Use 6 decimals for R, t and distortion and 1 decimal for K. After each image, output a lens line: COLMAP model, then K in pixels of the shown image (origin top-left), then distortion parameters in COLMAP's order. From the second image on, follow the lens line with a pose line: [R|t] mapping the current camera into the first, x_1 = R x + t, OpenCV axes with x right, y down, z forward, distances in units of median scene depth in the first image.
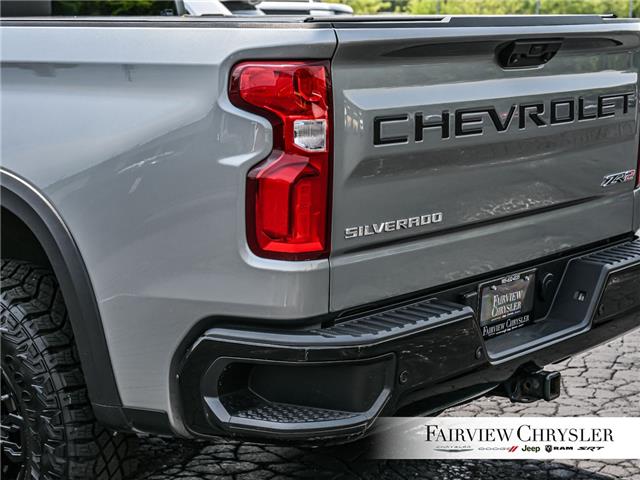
lens RADIAL K [[1477.5, 0, 320.0], [0, 1477.5, 240.0], [0, 0, 1]] dist [0.038674, 0.050988]
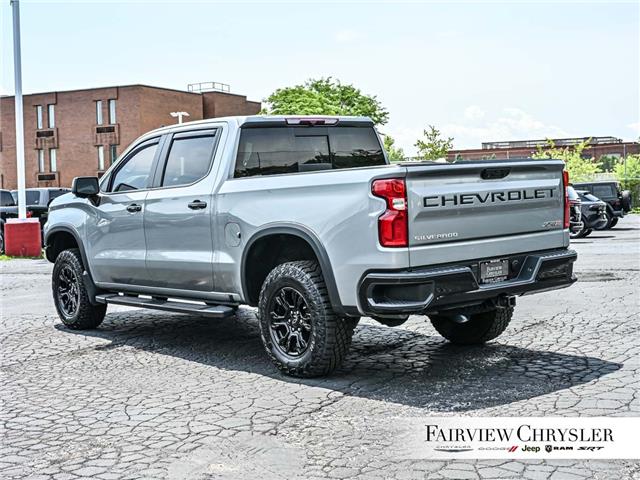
lens RADIAL K [[936.4, 0, 320.0], [0, 936.4, 240.0], [0, 0, 1]] dist [0.010731, 0.041108]
pose [[0.965337, -0.043344, -0.257383, 0.292981], [0.018865, 0.995123, -0.096826, 0.162159], [0.260325, 0.088614, 0.961446, -0.741161]]
